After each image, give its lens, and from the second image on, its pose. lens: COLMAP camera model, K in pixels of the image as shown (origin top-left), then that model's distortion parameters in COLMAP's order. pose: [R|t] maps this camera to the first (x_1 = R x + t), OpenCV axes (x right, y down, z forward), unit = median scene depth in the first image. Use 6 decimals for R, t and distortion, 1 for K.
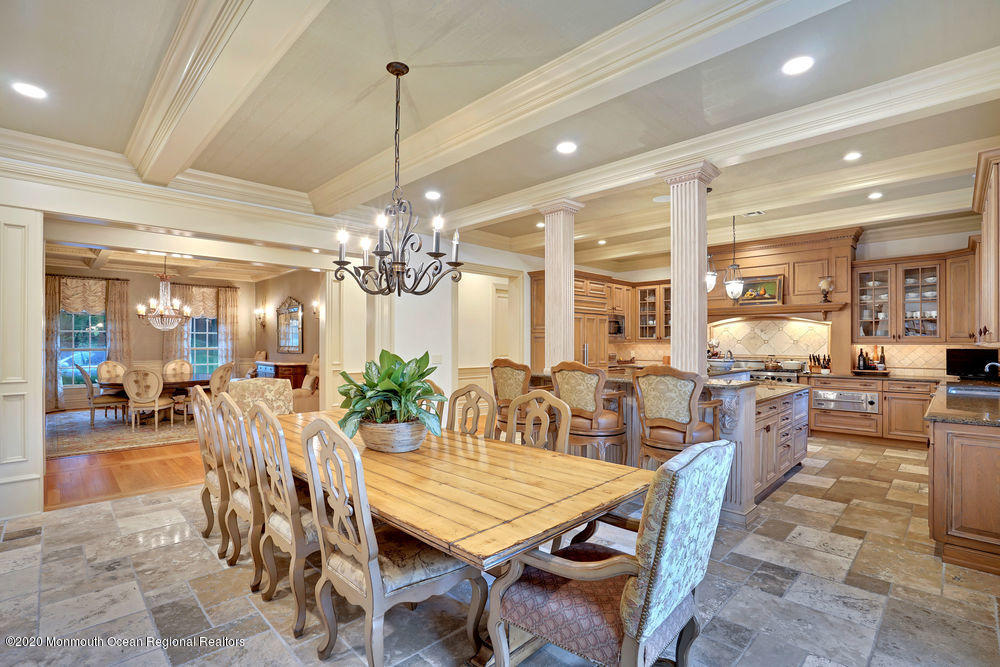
lens RADIAL K [[471.6, 0, 498.7], [0, 471.6, 340.5], [0, 0, 1]] dist [-0.052921, 0.020343]
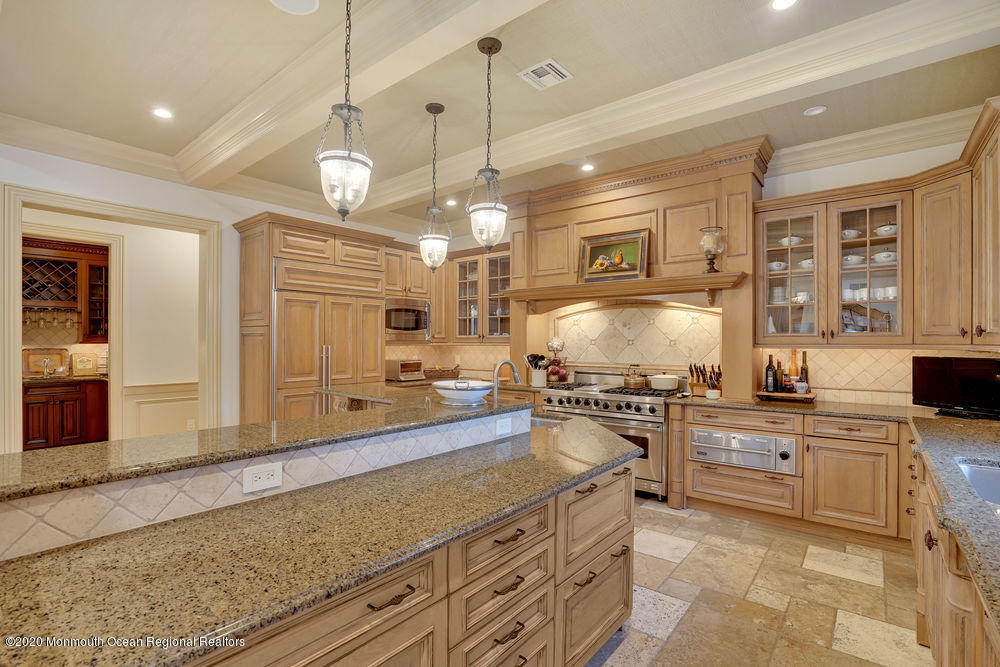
lens RADIAL K [[471.6, 0, 498.7], [0, 471.6, 340.5], [0, 0, 1]] dist [-0.052921, 0.020343]
pose [[0.994550, 0.000261, 0.104259, 0.397298], [-0.000664, 0.999992, 0.003831, -0.002404], [-0.104257, -0.003879, 0.994543, 0.466622]]
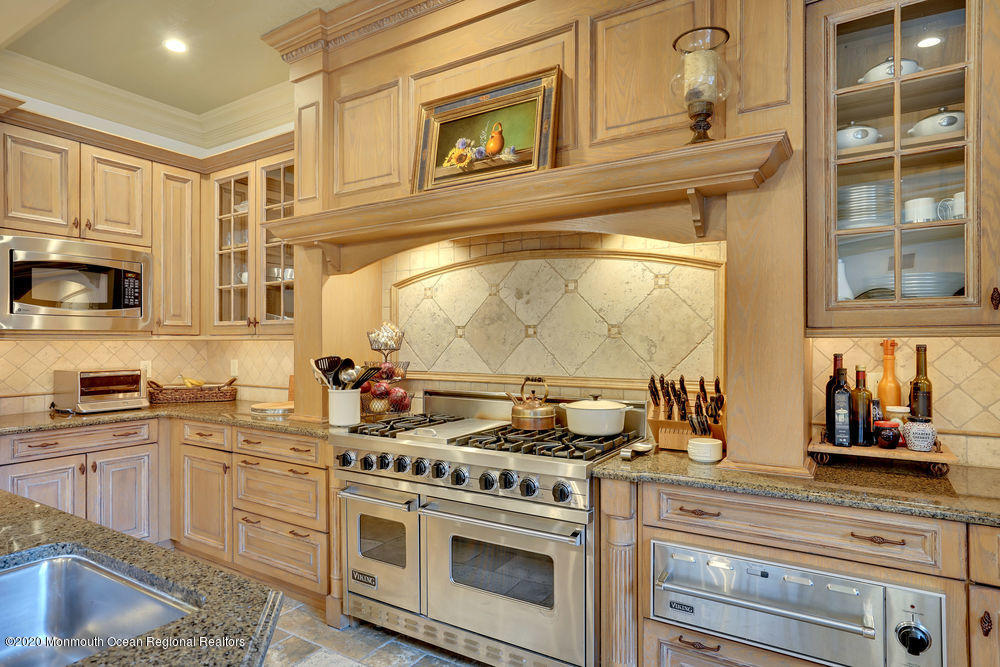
lens RADIAL K [[567.7, 0, 496.1], [0, 567.7, 340.5], [0, 0, 1]] dist [-0.044018, 0.040692]
pose [[0.974574, -0.002151, 0.224057, 0.559823], [0.001754, 0.999997, 0.001969, 0.009670], [-0.224060, -0.001526, 0.974574, 0.769061]]
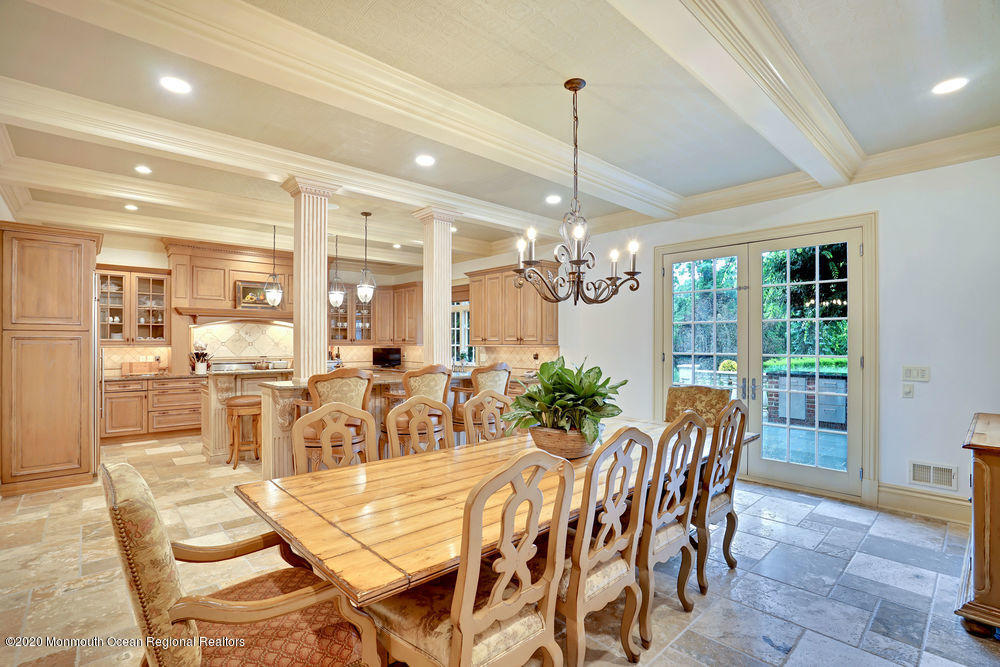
lens RADIAL K [[471.6, 0, 498.7], [0, 471.6, 340.5], [0, 0, 1]] dist [-0.052921, 0.020343]
pose [[0.042823, 0.003546, 0.999076, -0.533332], [-0.001668, 0.999993, -0.003478, -0.002899], [-0.999081, -0.001517, 0.042829, 0.467045]]
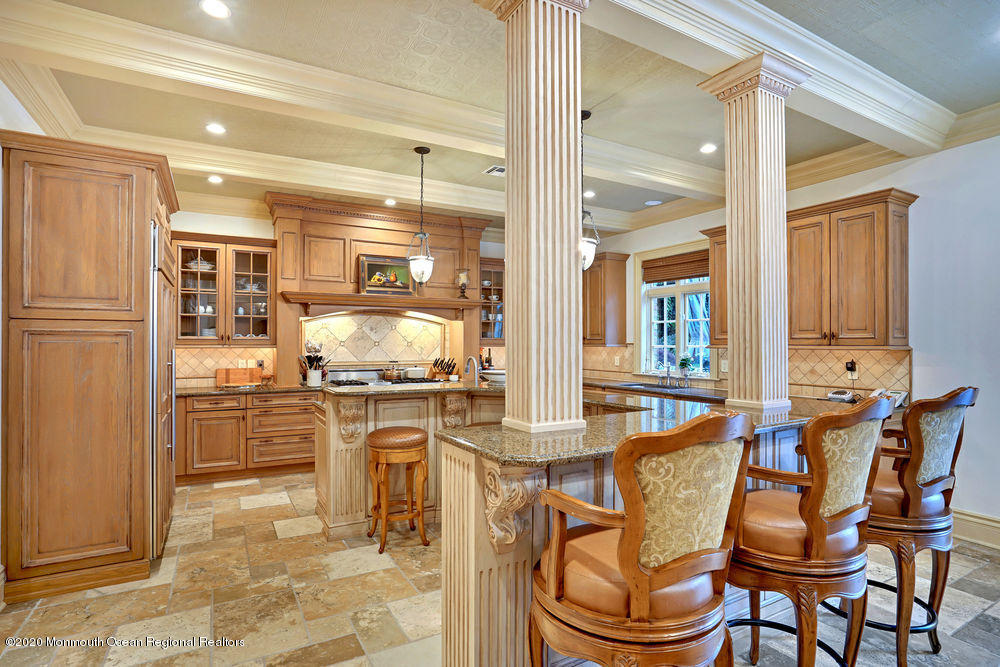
lens RADIAL K [[511.3, 0, 496.5], [0, 511.3, 340.4], [0, 0, 1]] dist [-0.051960, 0.027510]
pose [[0.265917, 0.004488, 0.963985, -0.210185], [-0.002377, 0.999989, -0.004000, -0.000089], [-0.963993, -0.001228, 0.265925, 0.696198]]
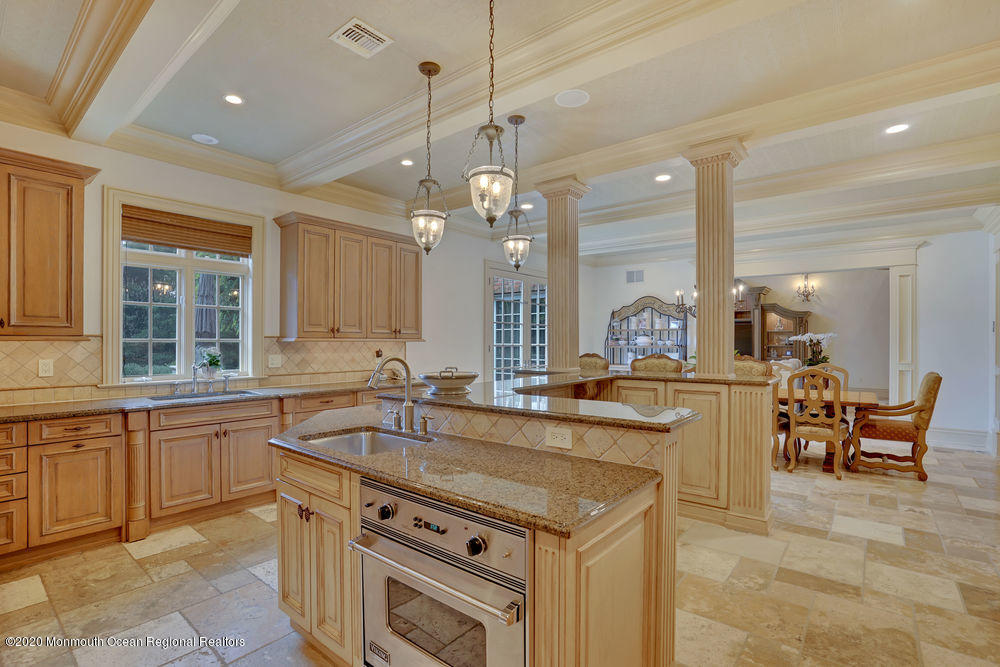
lens RADIAL K [[471.6, 0, 498.7], [0, 471.6, 340.5], [0, 0, 1]] dist [-0.052921, 0.020343]
pose [[-0.994244, -0.002192, -0.107121, 0.411301], [-0.001910, 0.999994, -0.002731, 0.007808], [0.107126, -0.002510, -0.994242, 1.276942]]
